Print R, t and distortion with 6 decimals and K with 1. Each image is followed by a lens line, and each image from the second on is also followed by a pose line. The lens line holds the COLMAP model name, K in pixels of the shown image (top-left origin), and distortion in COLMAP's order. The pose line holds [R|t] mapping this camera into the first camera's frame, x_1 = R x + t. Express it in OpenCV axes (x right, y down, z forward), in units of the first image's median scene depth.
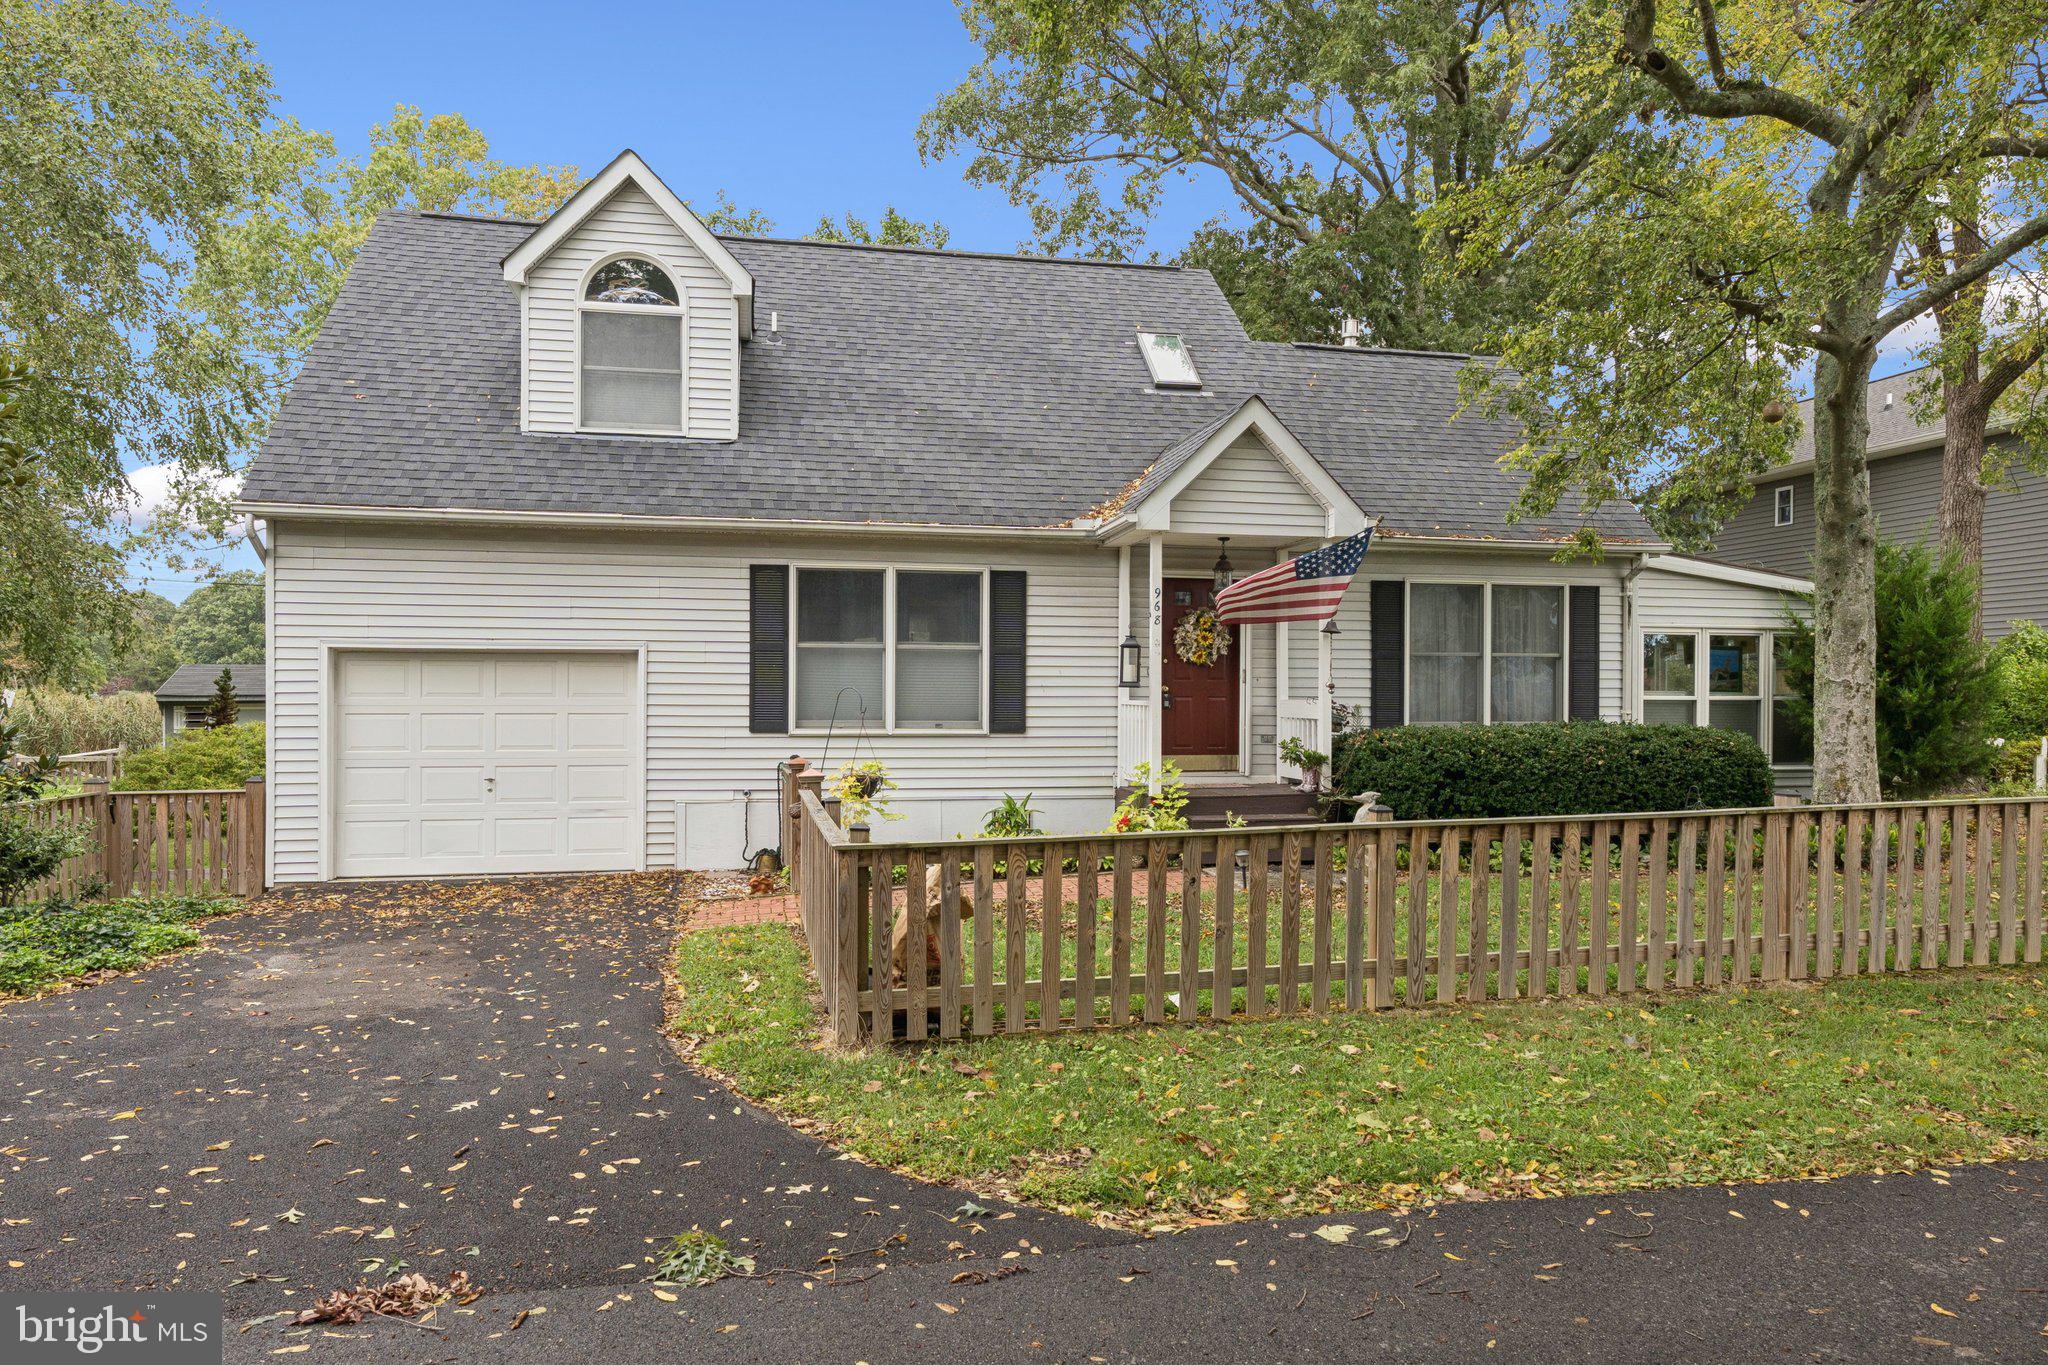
lens RADIAL K [[1320.5, 0, 1019.1], [0, 1320.5, 703.8], [0, 0, 1]] dist [-0.008706, 0.003730]
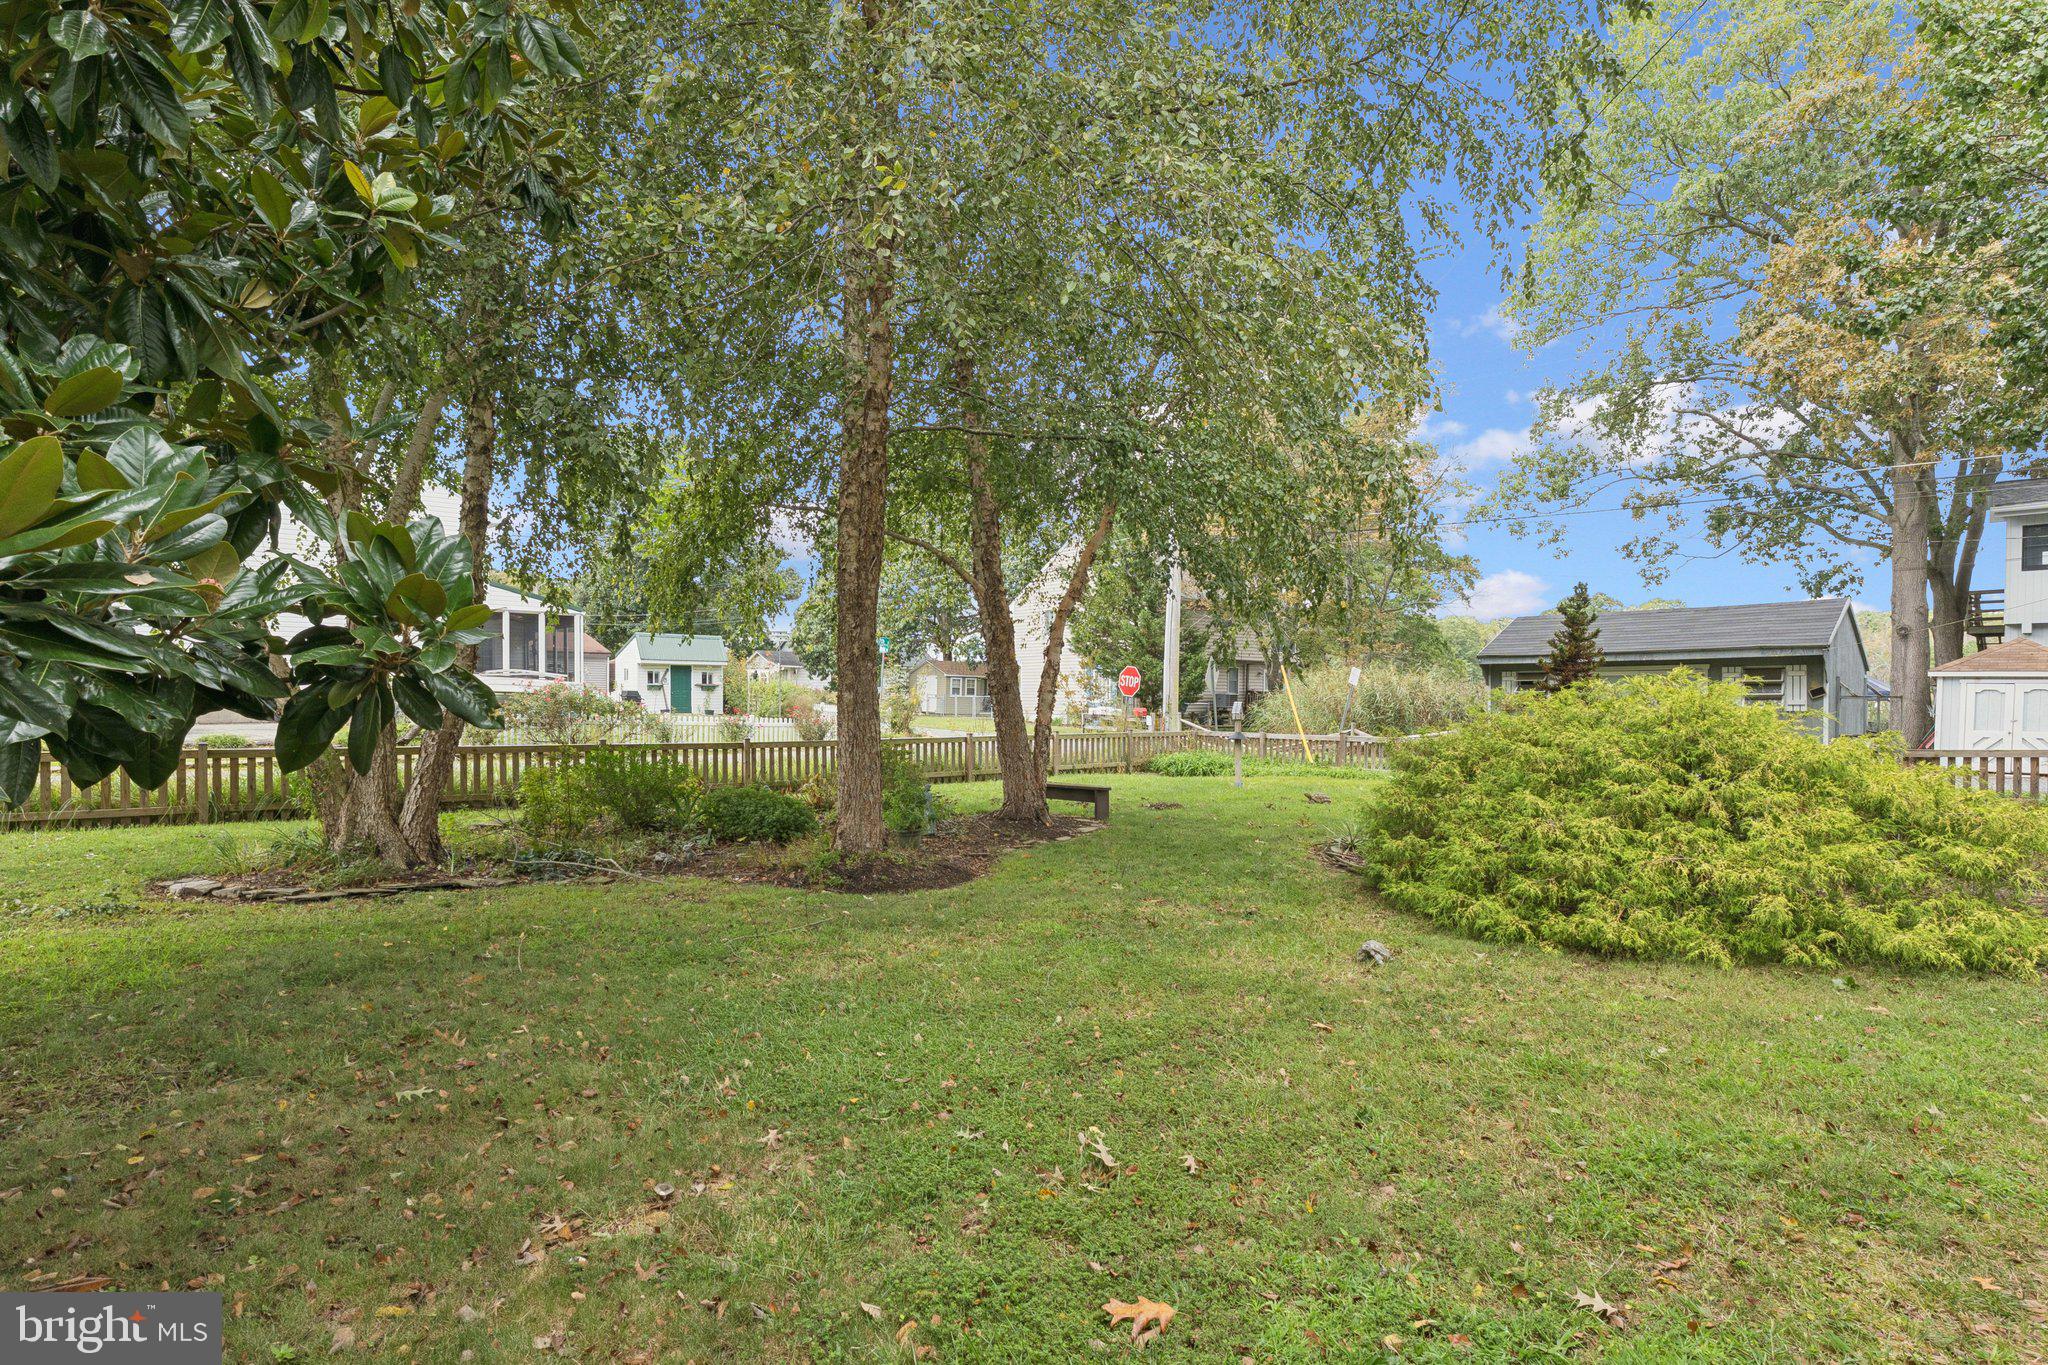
lens RADIAL K [[995.9, 0, 1028.4], [0, 995.9, 694.3], [0, 0, 1]] dist [-0.002799, -0.000411]
pose [[0.508977, 0.004349, -0.860769, -0.723781], [-0.012921, 0.999913, -0.002589, 0.044050], [0.860683, 0.012439, 0.508989, 1.183815]]
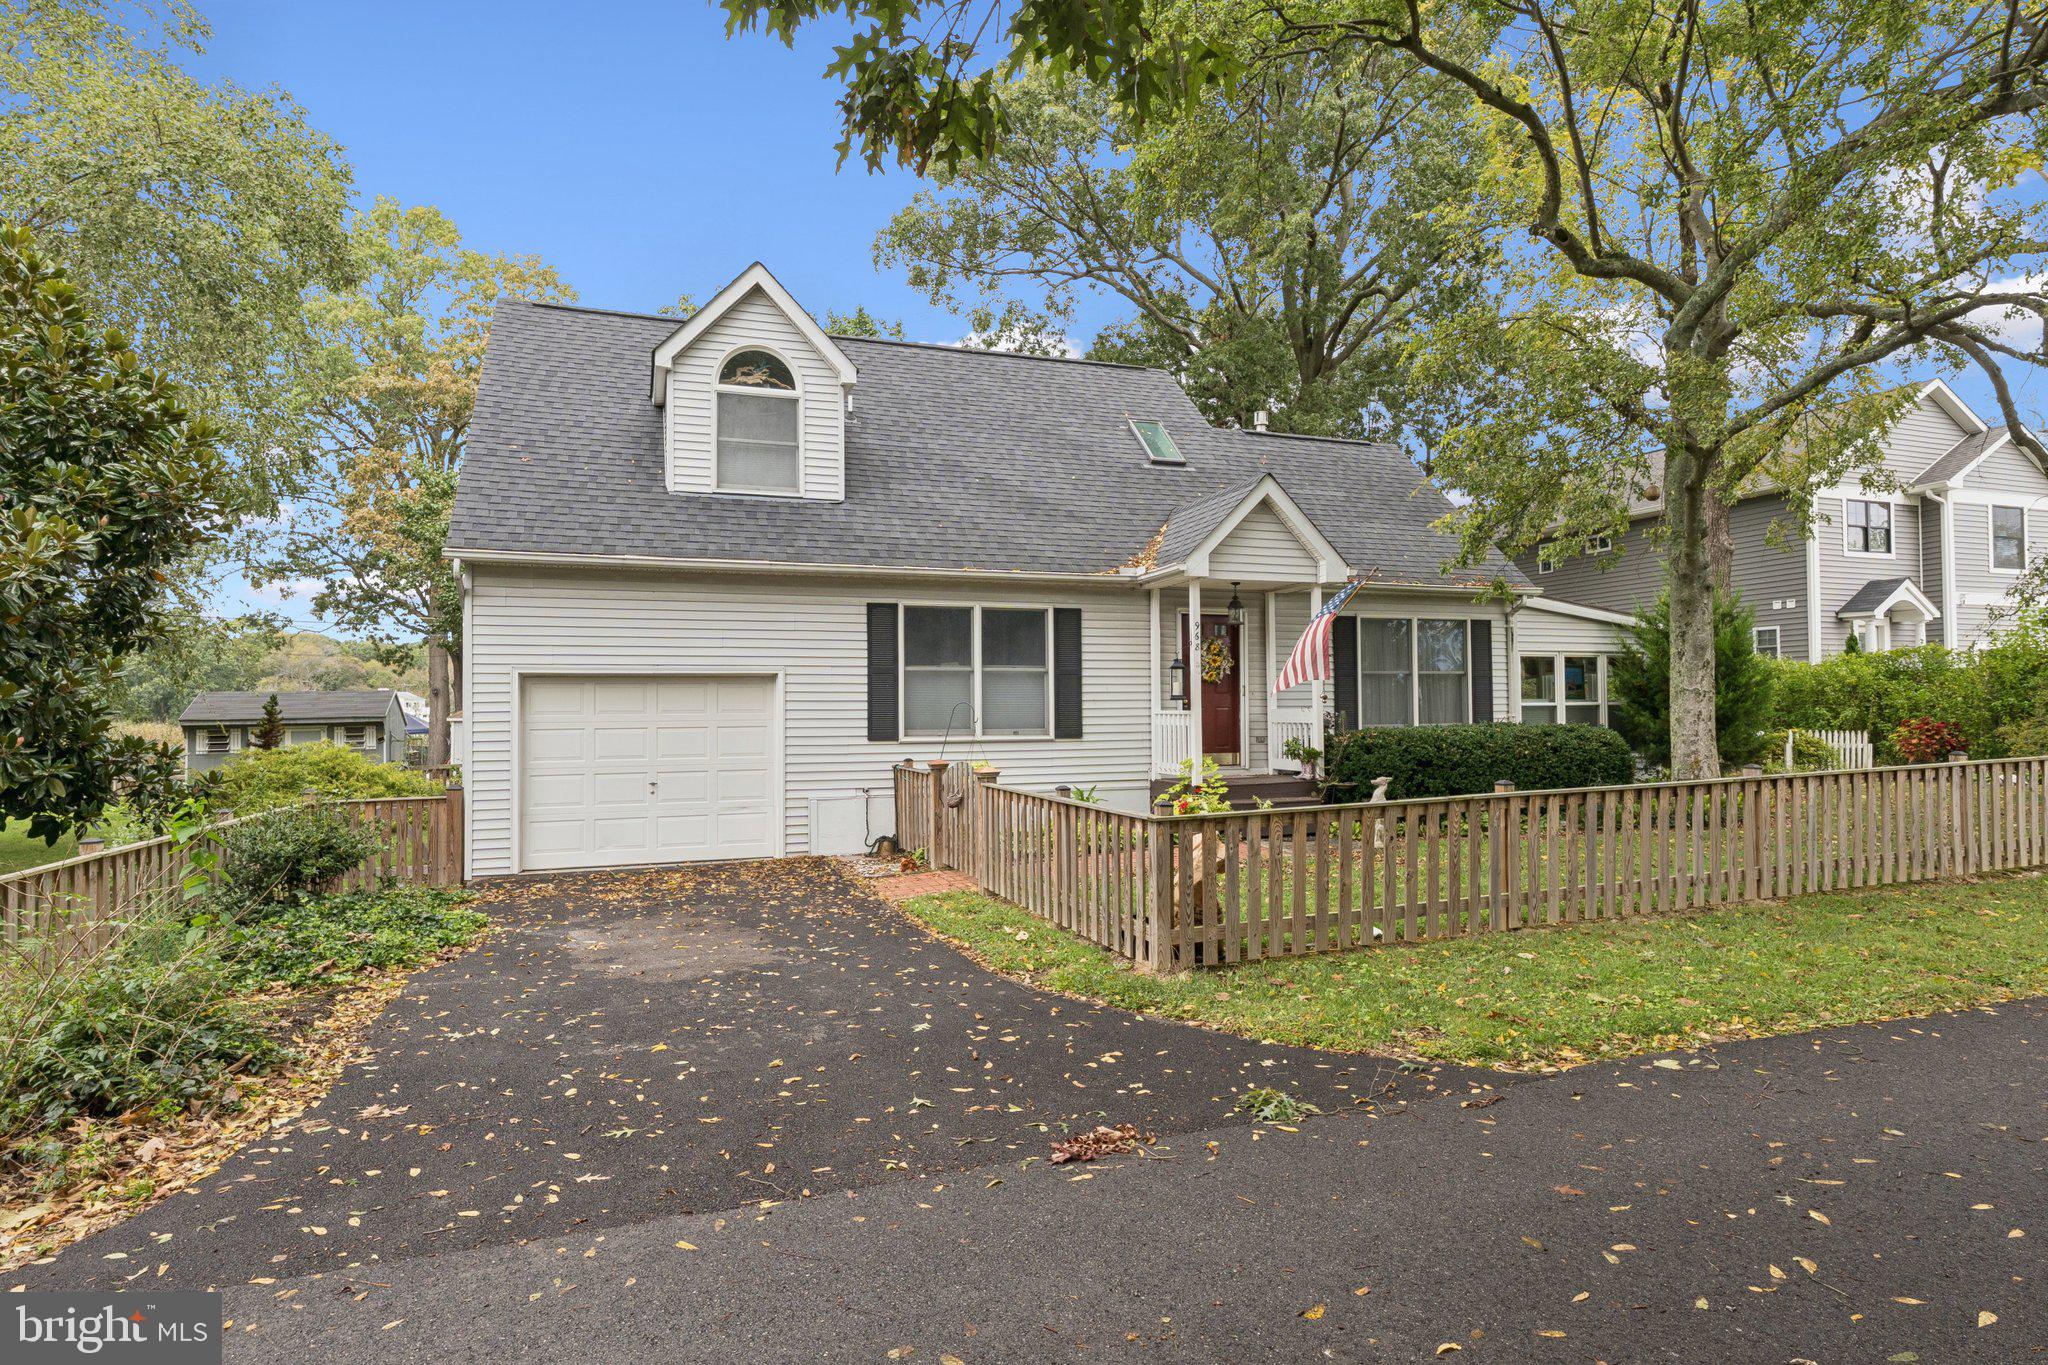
lens RADIAL K [[1119.8, 0, 1025.0], [0, 1119.8, 684.2], [0, 0, 1]] dist [-0.008199, 0.001961]
pose [[0.989621, -0.008797, 0.143431, -0.215071], [0.013350, 0.999436, -0.030816, 0.003632], [-0.143079, 0.032411, 0.989180, -0.044119]]
